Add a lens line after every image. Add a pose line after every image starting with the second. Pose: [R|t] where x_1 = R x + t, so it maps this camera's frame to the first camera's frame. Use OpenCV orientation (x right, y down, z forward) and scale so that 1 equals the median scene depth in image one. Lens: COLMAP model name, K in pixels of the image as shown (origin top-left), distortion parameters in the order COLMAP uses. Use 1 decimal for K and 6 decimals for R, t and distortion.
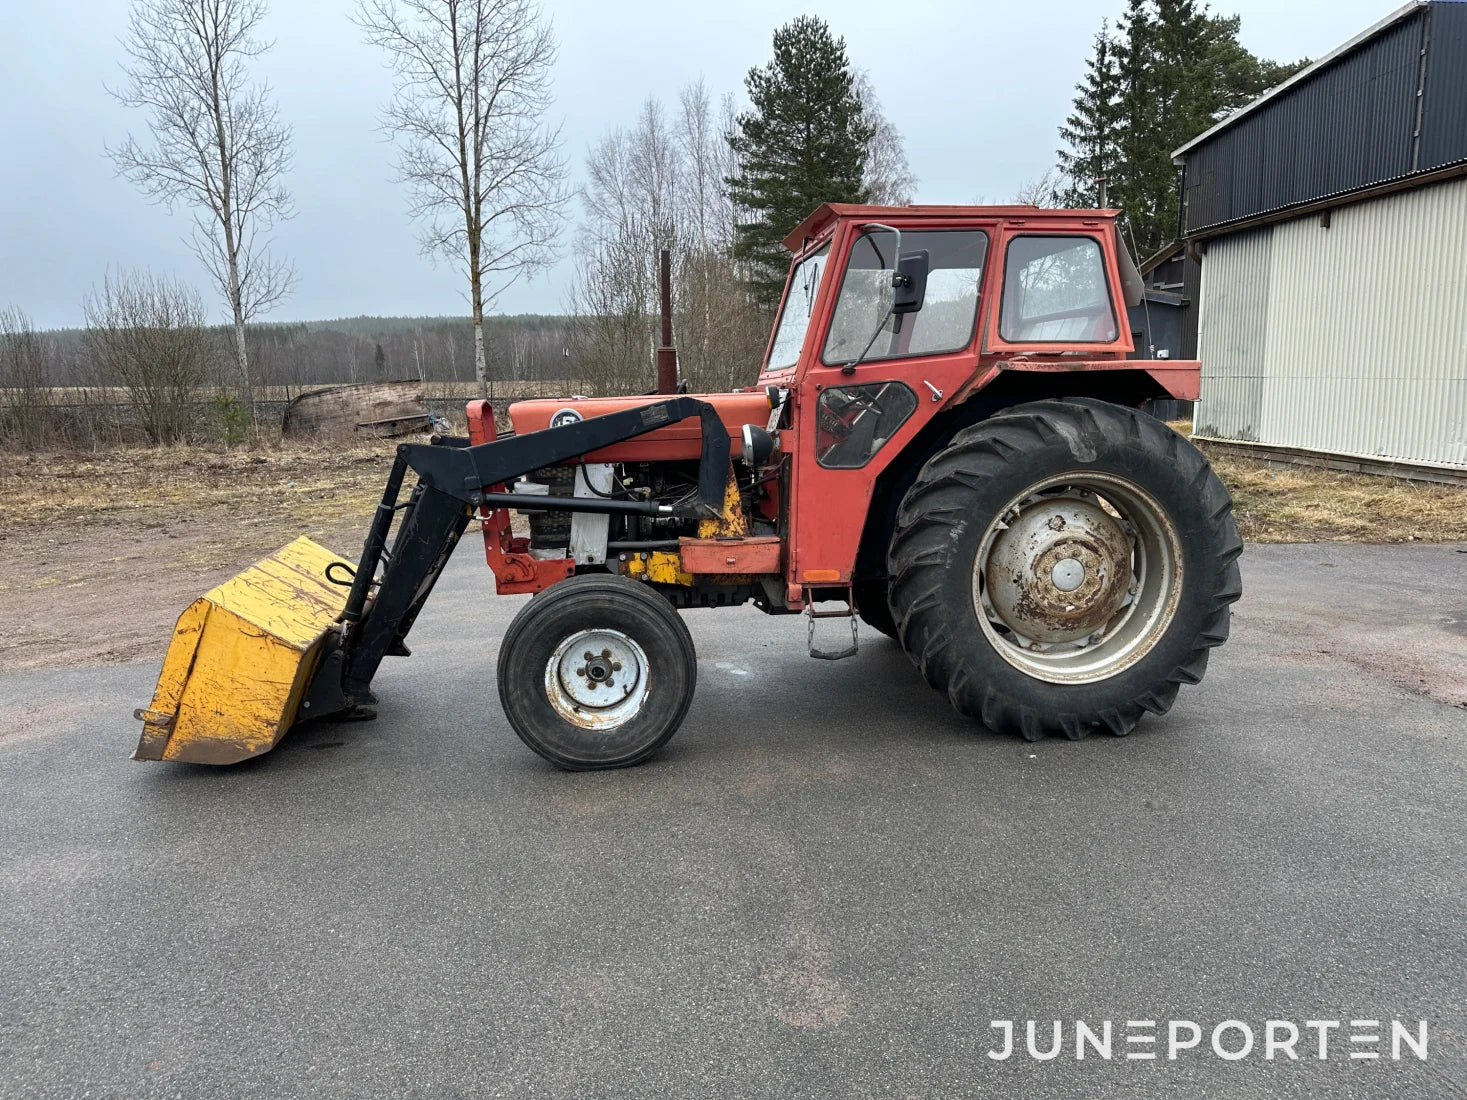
lens RADIAL K [[1035.9, 0, 730.4], [0, 1035.9, 541.0], [0, 0, 1]] dist [0.055164, -0.068834]
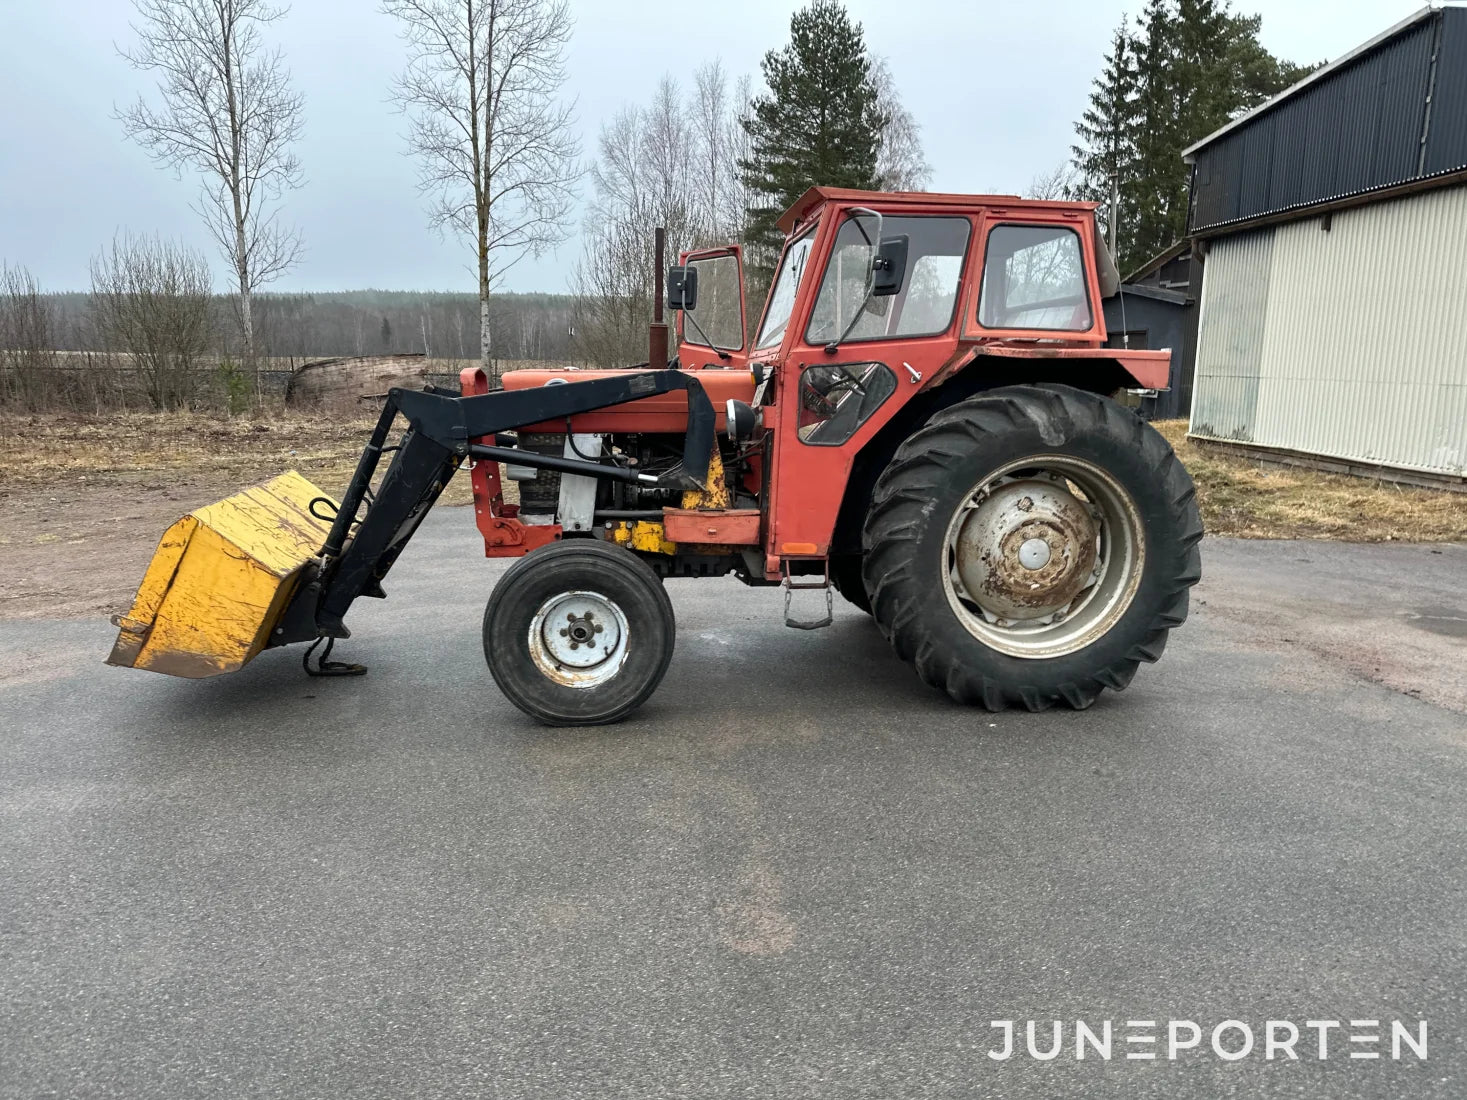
lens RADIAL K [[1039.6, 0, 738.7], [0, 1039.6, 546.0], [0, 0, 1]] dist [0.050851, -0.063950]
pose [[0.999472, 0.032110, 0.005051, 0.018975], [-0.032191, 0.999339, 0.016896, 0.013354], [-0.004505, -0.017050, 0.999844, -0.034509]]
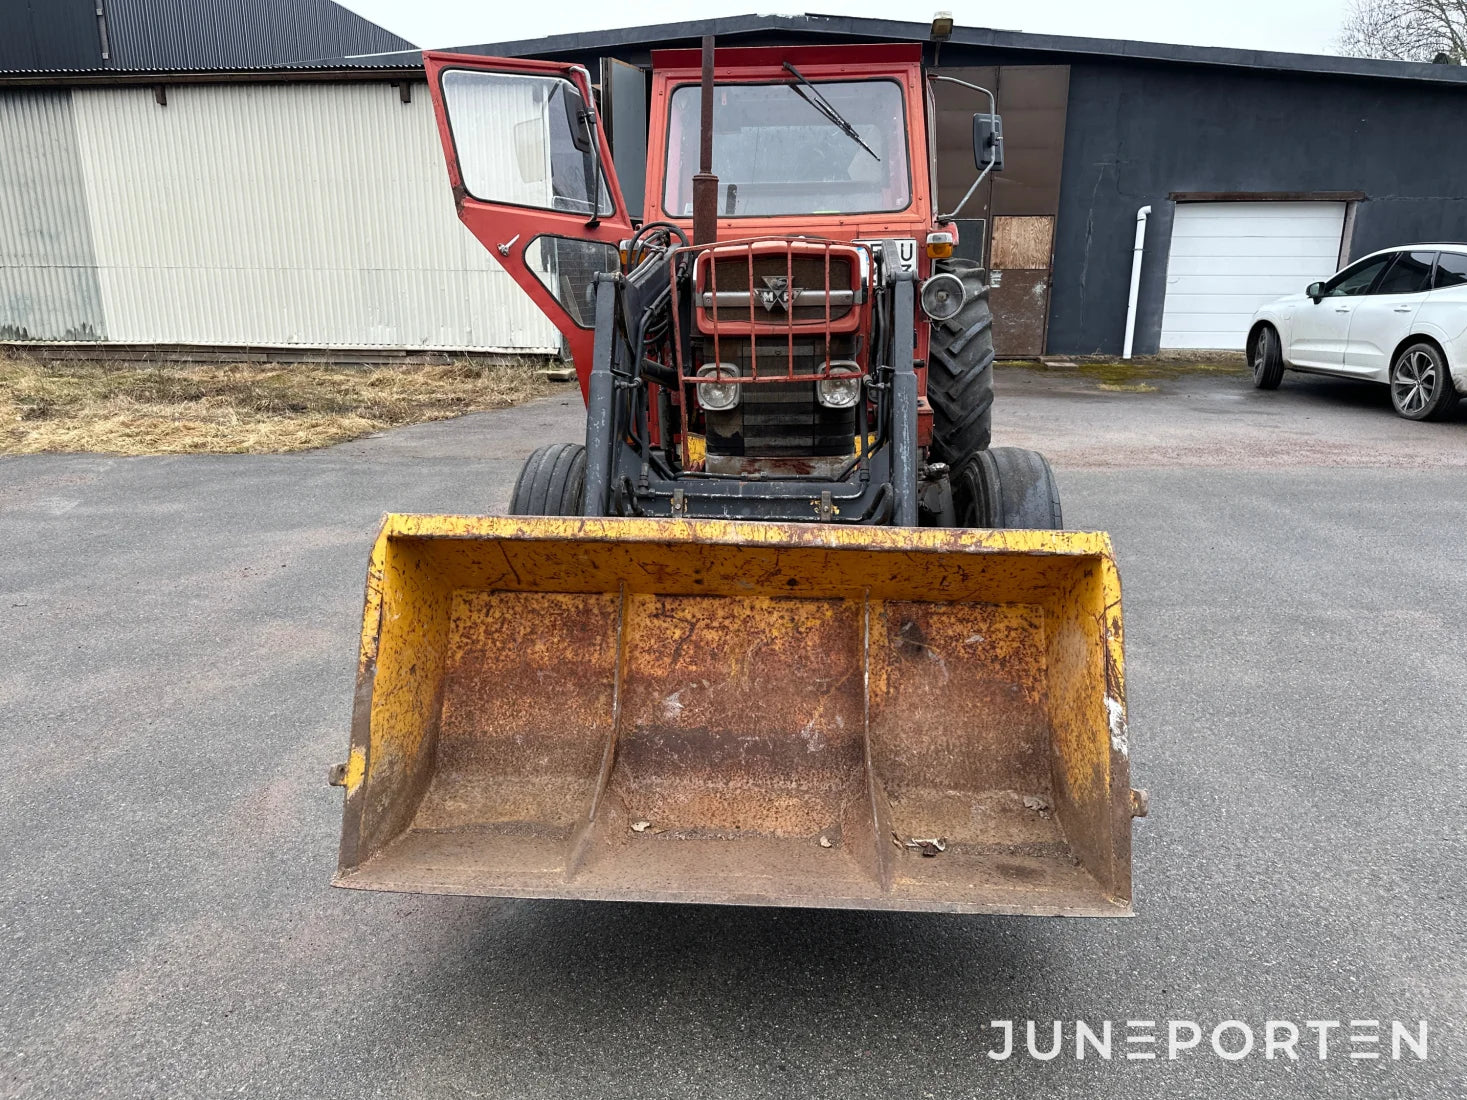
lens RADIAL K [[1027.6, 0, 743.1], [0, 1027.6, 556.3], [0, 0, 1]] dist [0.046962, -0.047882]
pose [[0.168787, -0.246039, 0.954451, -0.814234], [0.152001, 0.963257, 0.221429, -0.084882], [-0.973862, 0.107703, 0.199983, 0.844548]]
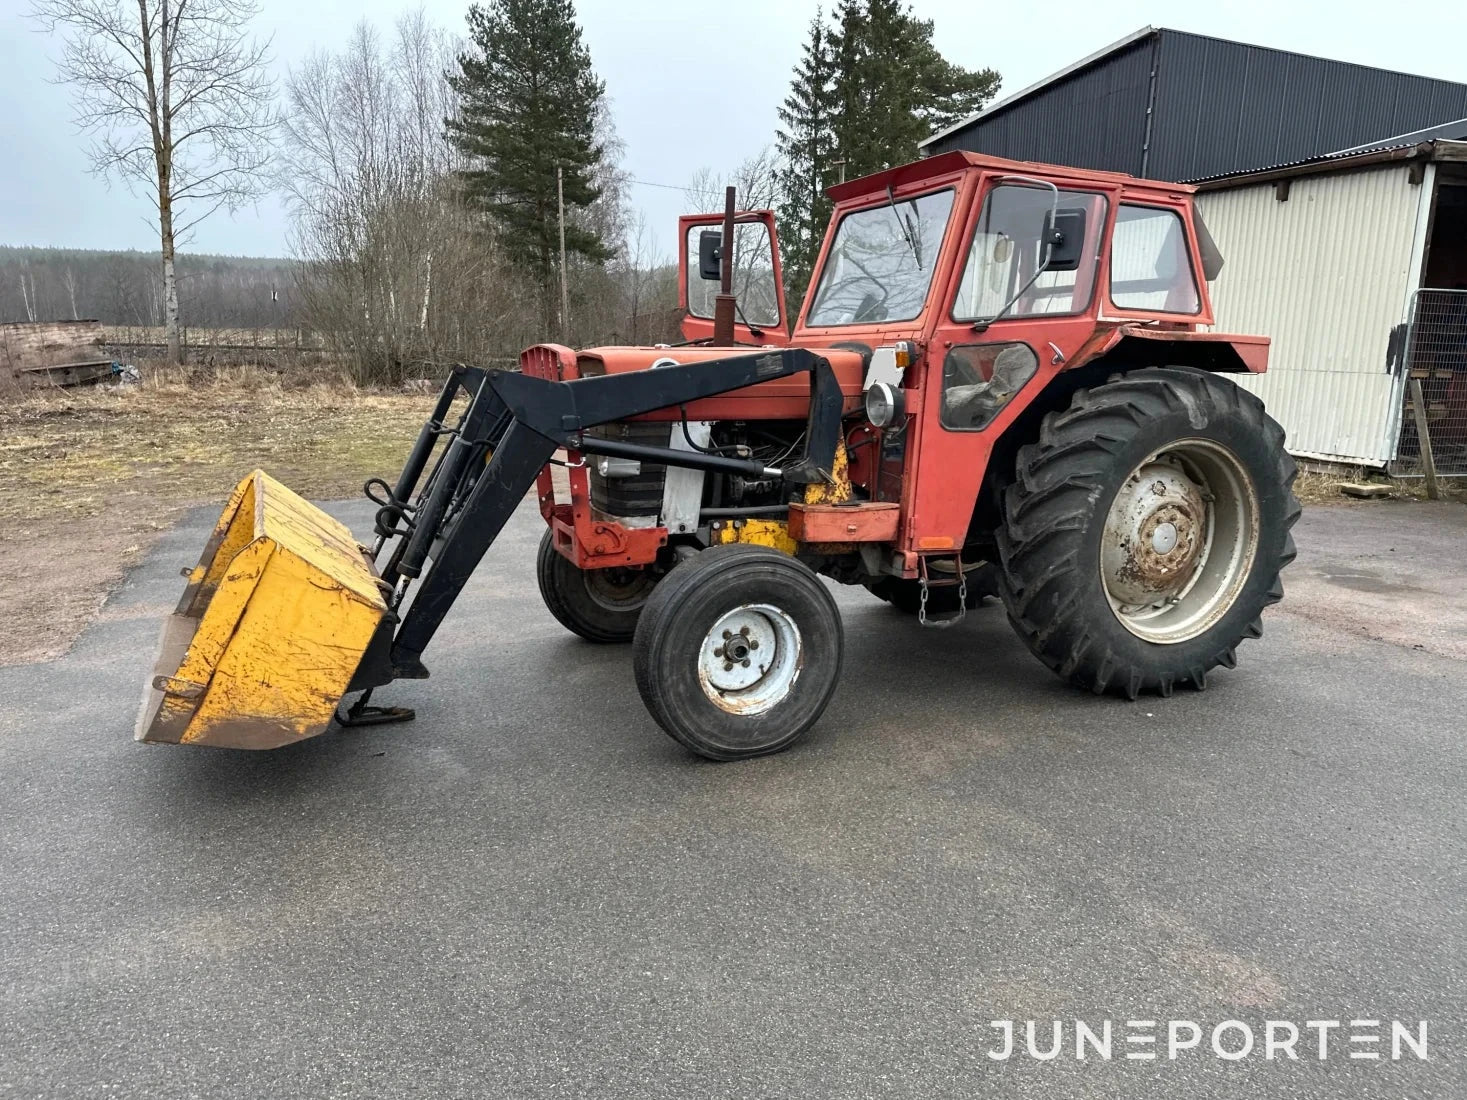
lens RADIAL K [[1035.2, 0, 737.5], [0, 1035.2, 548.6], [0, 0, 1]] dist [0.057760, -0.073406]
pose [[0.953573, -0.014364, 0.300821, -0.325411], [0.002906, 0.999254, 0.038504, 0.001112], [-0.301149, -0.035843, 0.952903, 0.114736]]
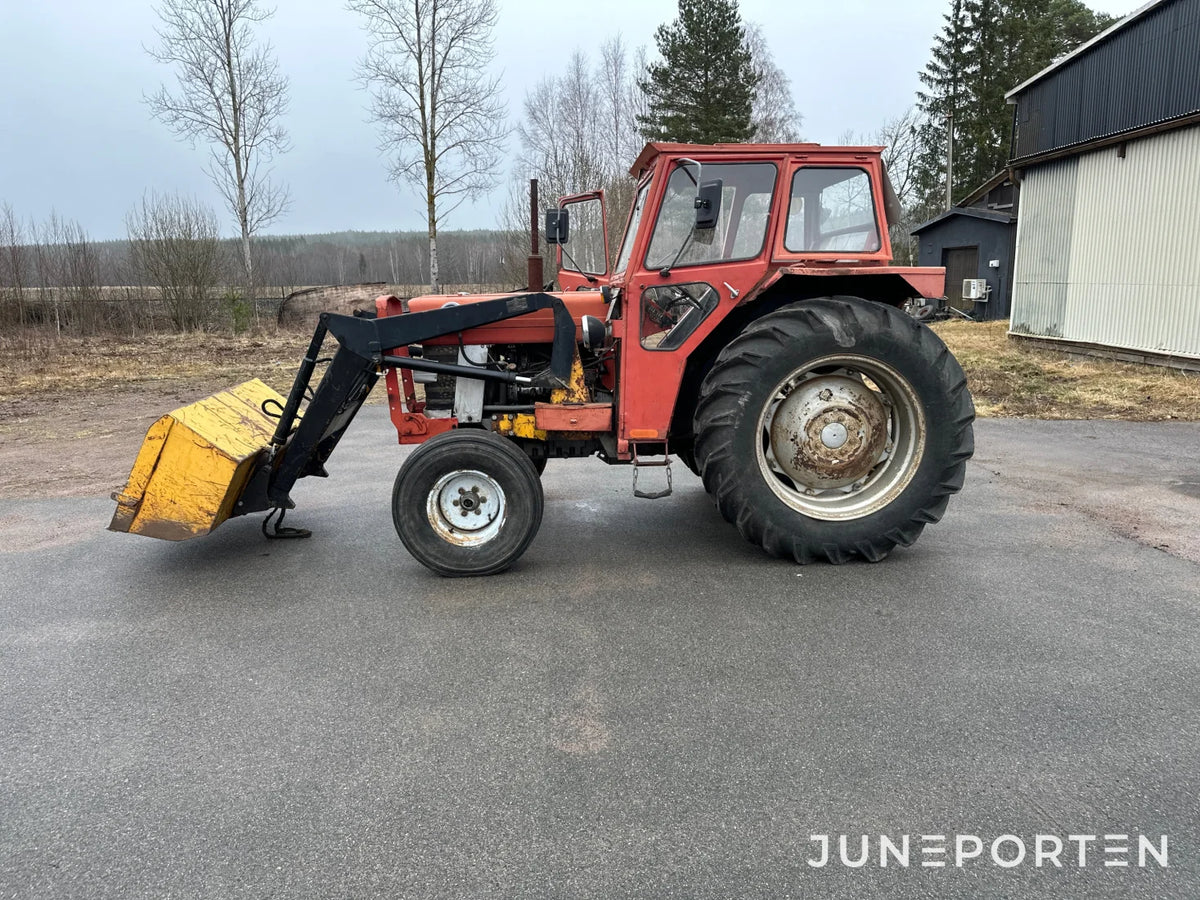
lens RADIAL K [[848.6, 0, 589.6], [0, 848.6, 437.0], [0, 0, 1]] dist [0.056704, -0.074986]
pose [[0.997845, 0.017719, -0.063179, 0.075176], [-0.016186, 0.999564, 0.024687, 0.010960], [0.063589, -0.023611, 0.997697, -0.051250]]
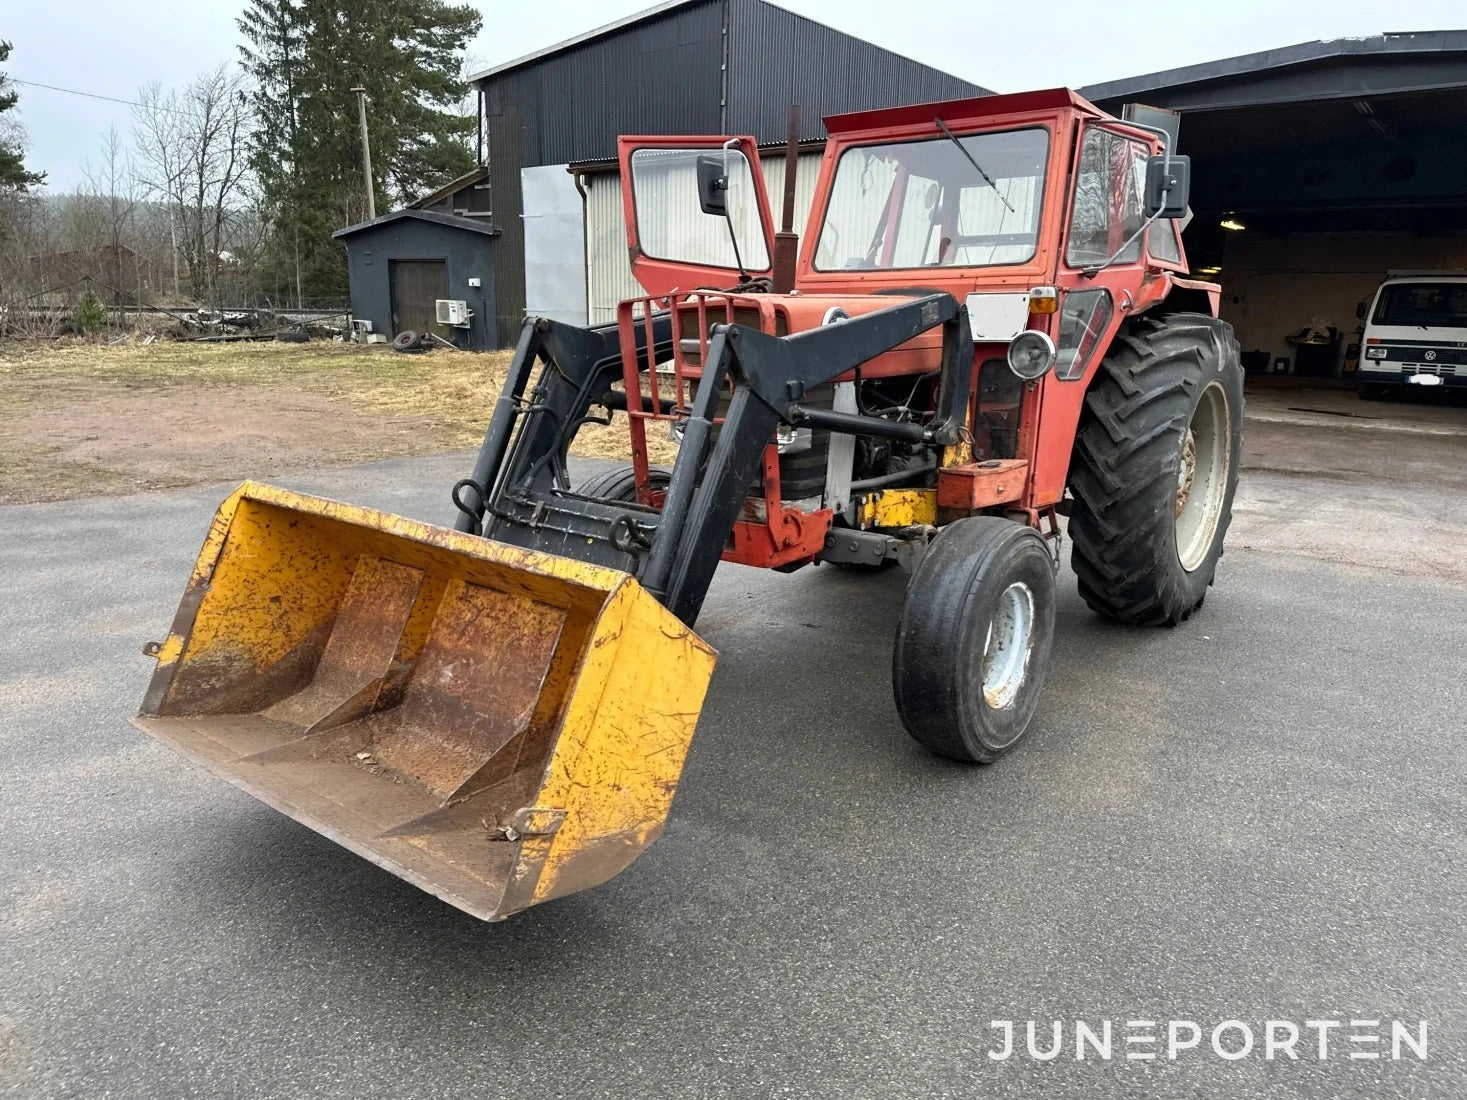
lens RADIAL K [[1039.6, 0, 738.7], [0, 1039.6, 546.0], [0, 0, 1]] dist [0.050851, -0.063950]
pose [[0.693389, -0.125613, 0.709530, -0.671508], [0.076980, 0.991966, 0.100386, -0.033597], [-0.716440, -0.014988, 0.697488, 0.461347]]
